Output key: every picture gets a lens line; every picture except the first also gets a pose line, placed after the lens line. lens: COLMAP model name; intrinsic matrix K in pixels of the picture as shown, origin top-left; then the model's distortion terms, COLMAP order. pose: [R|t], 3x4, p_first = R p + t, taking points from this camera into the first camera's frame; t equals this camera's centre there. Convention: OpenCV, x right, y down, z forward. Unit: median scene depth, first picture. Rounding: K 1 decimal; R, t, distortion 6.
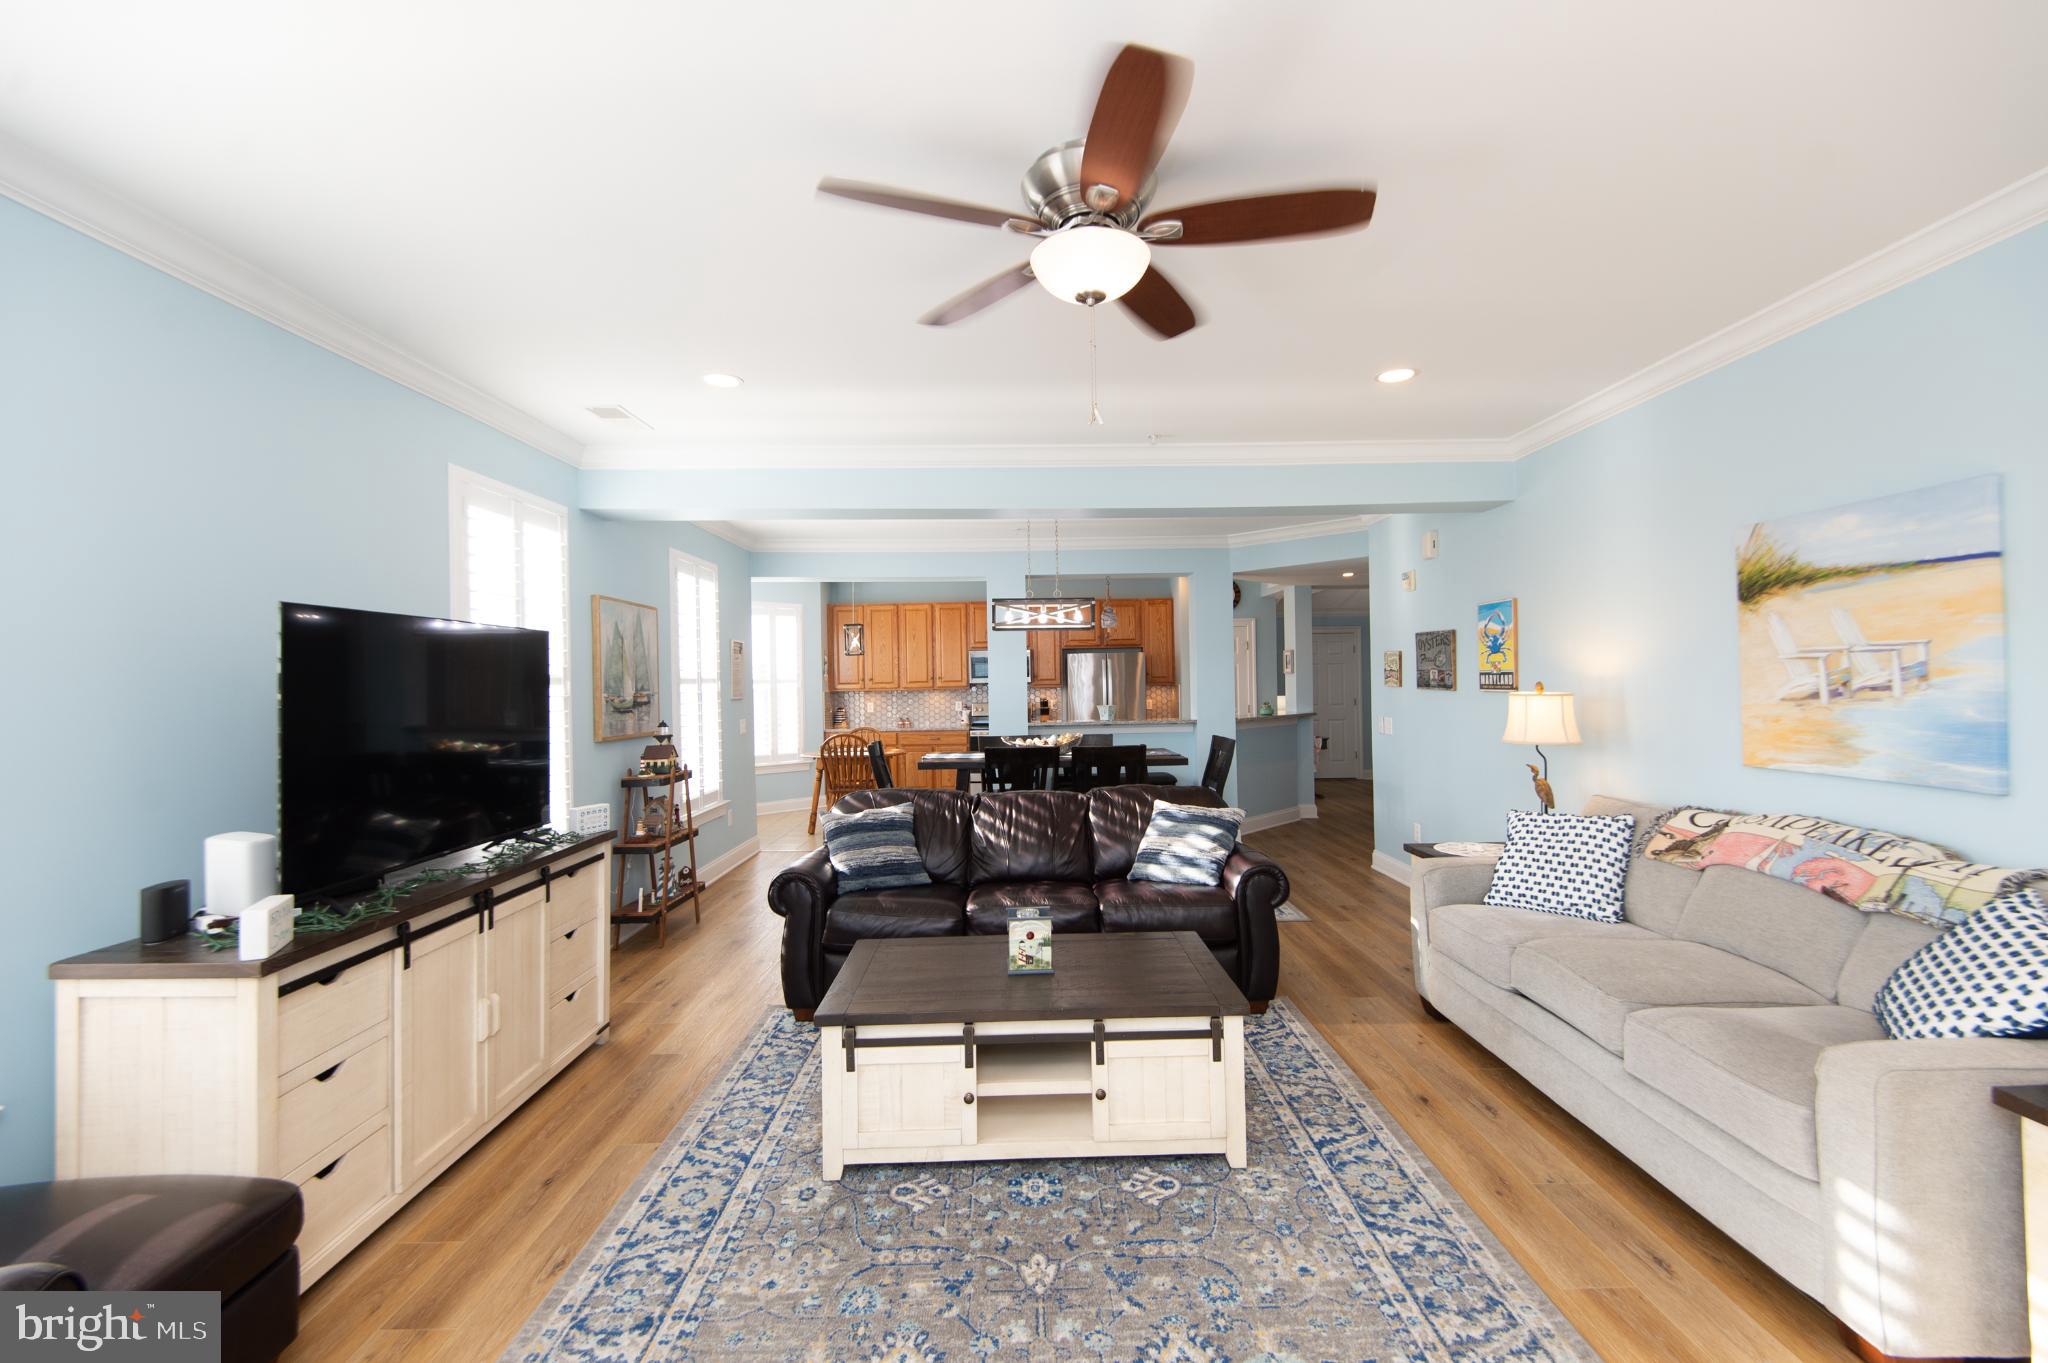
lens RADIAL K [[904.8, 0, 1032.9], [0, 904.8, 673.7], [0, 0, 1]] dist [0.033044, -0.019481]
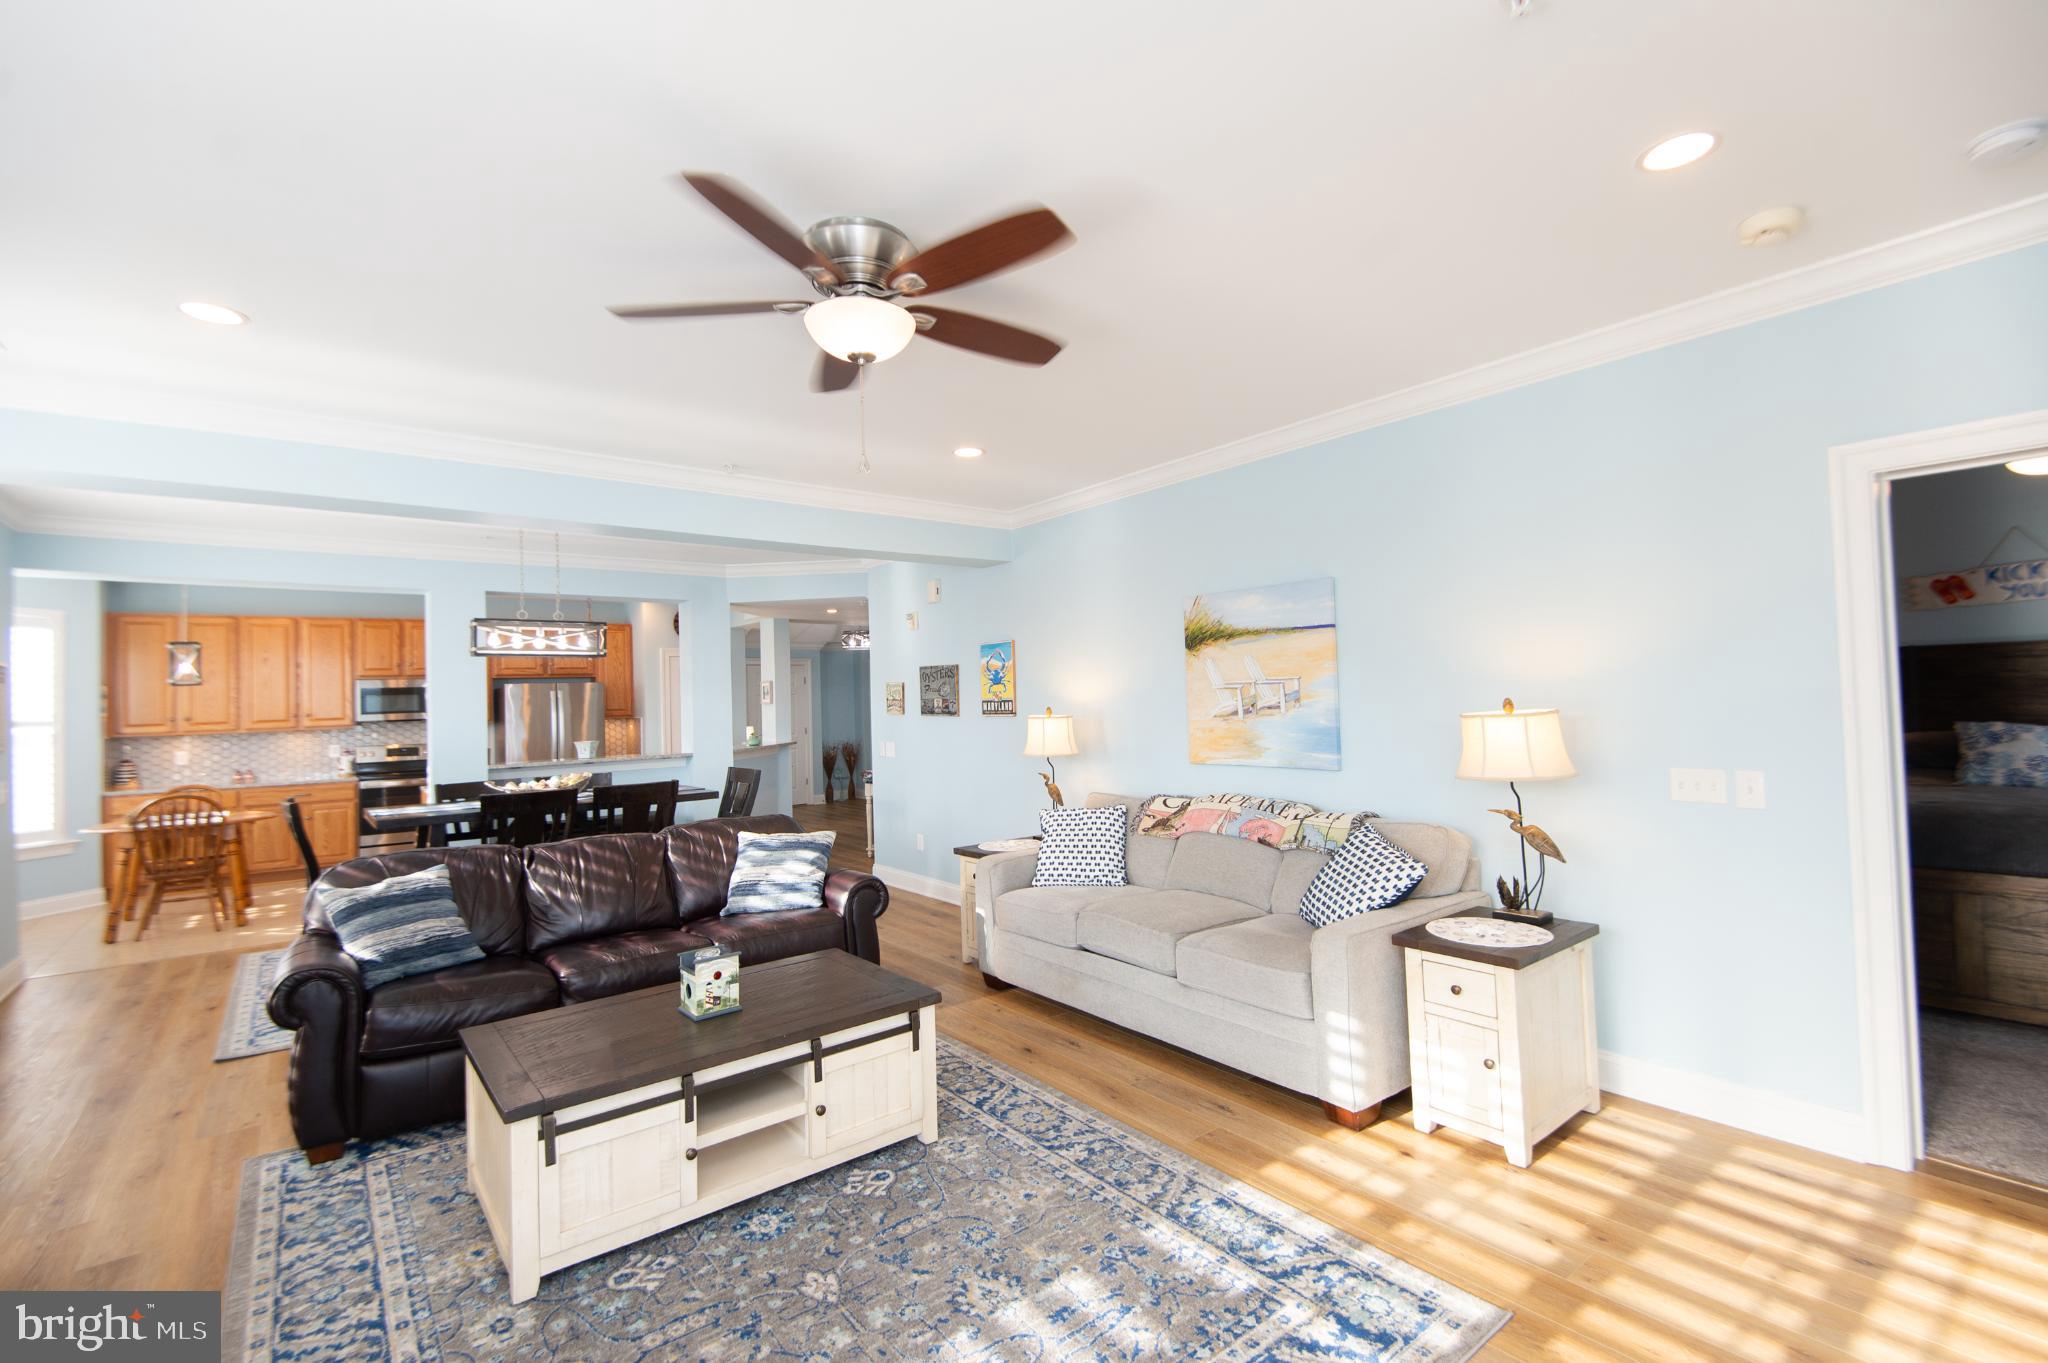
lens RADIAL K [[912.2, 0, 1029.7], [0, 912.2, 674.0], [0, 0, 1]] dist [0.033111, -0.021685]
pose [[0.796325, 0.009049, 0.604801, -0.328246], [0.011463, 0.999483, -0.030048, 0.000985], [-0.604760, 0.030861, 0.795810, 0.009689]]
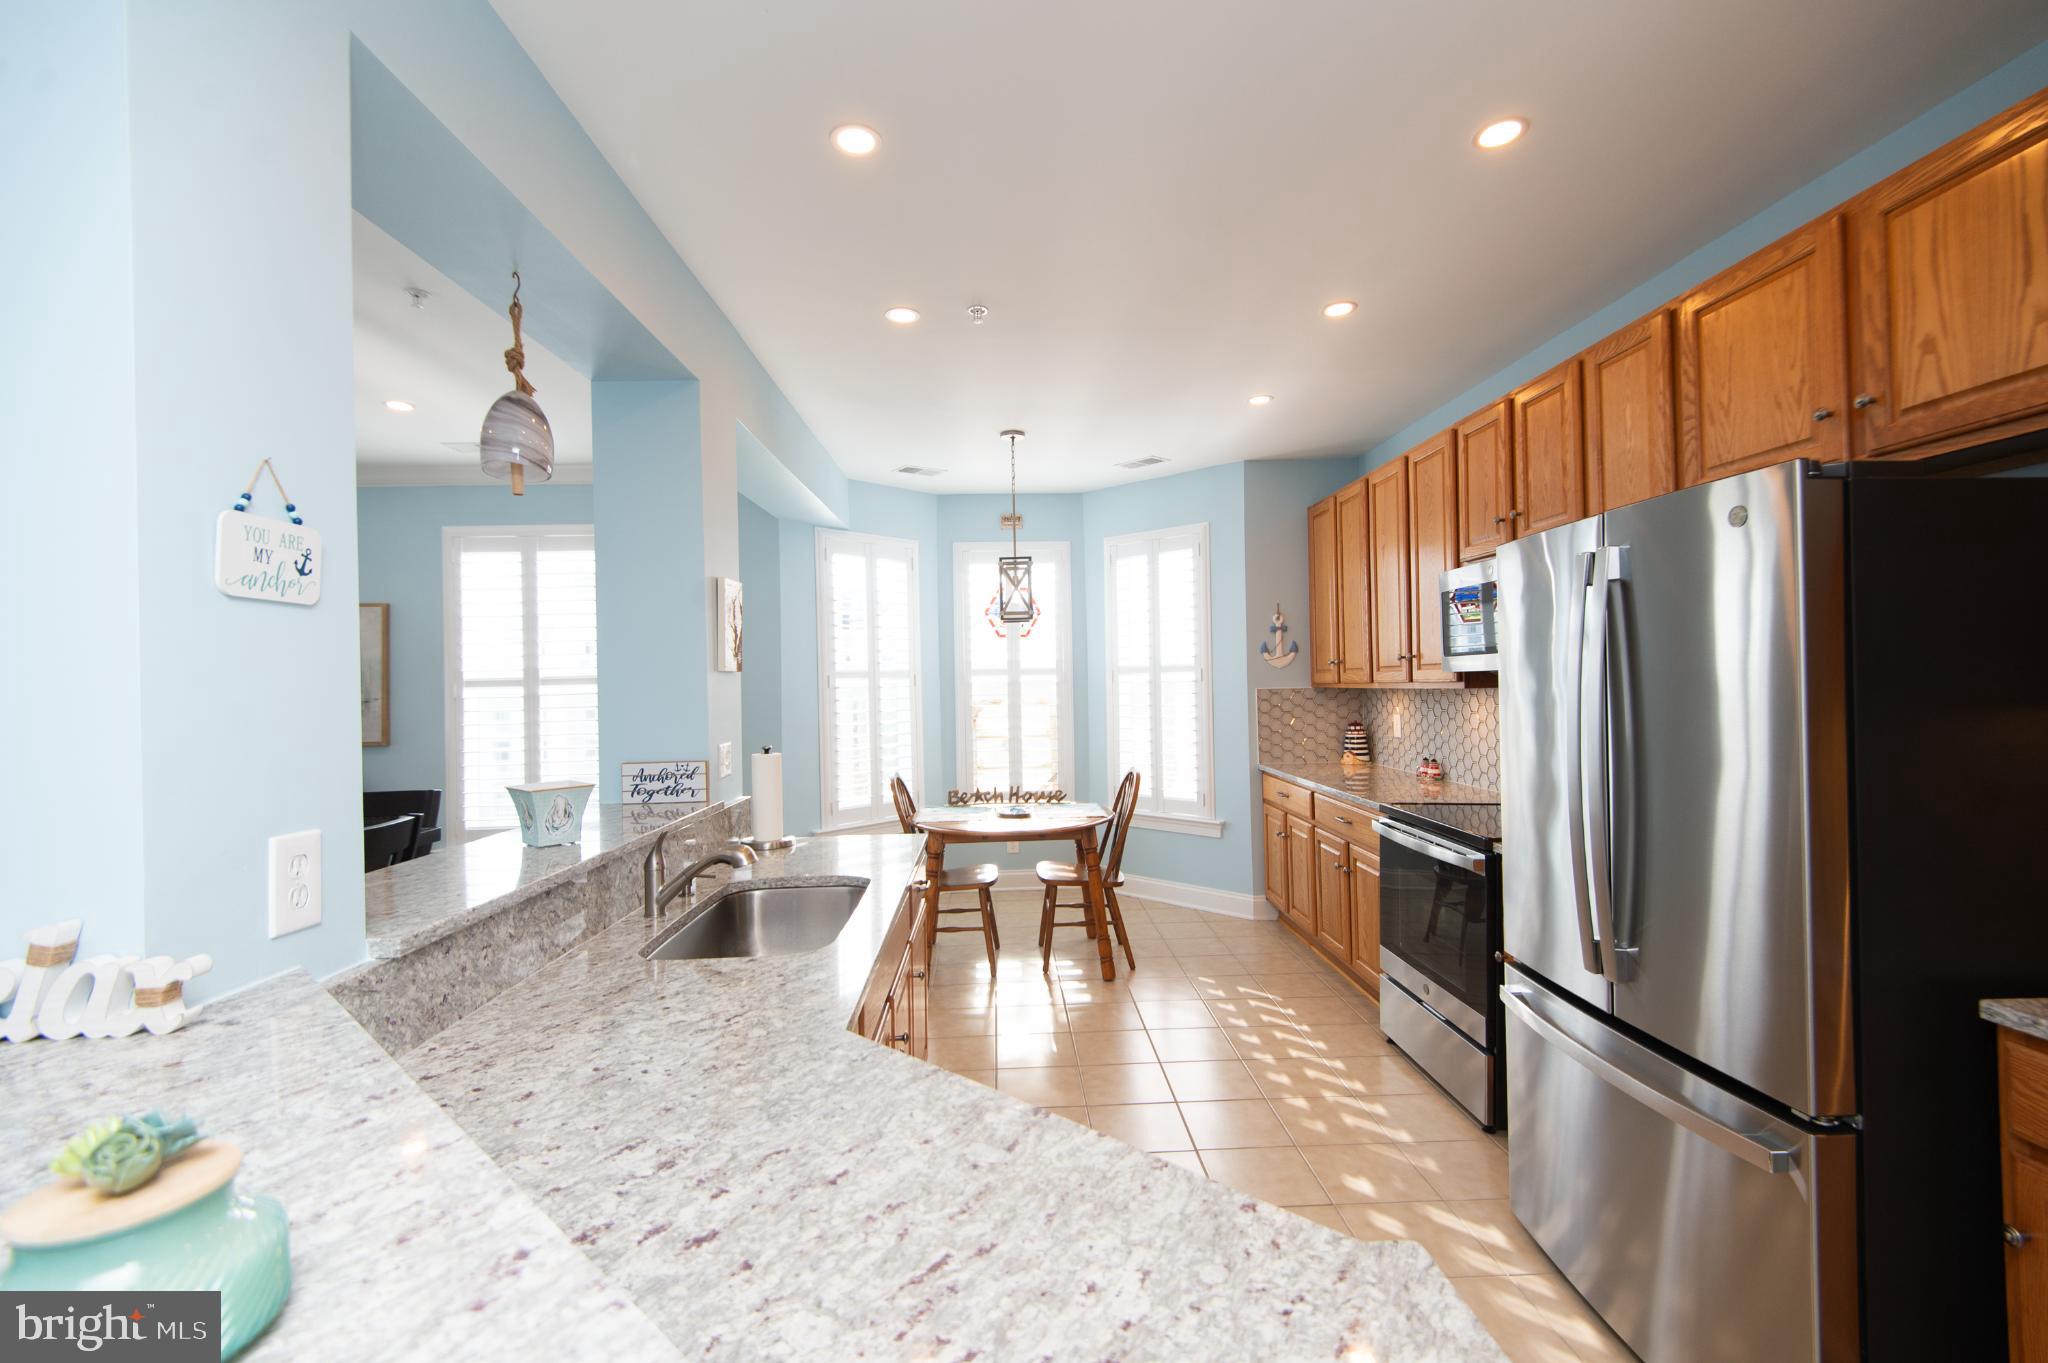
lens RADIAL K [[889.8, 0, 1027.6], [0, 889.8, 673.0], [0, 0, 1]] dist [0.030625, -0.021776]
pose [[0.020093, 0.007317, -0.999771, 0.914987], [0.029902, 0.999521, 0.007916, 0.013834], [0.999351, -0.030054, 0.019864, 3.074742]]
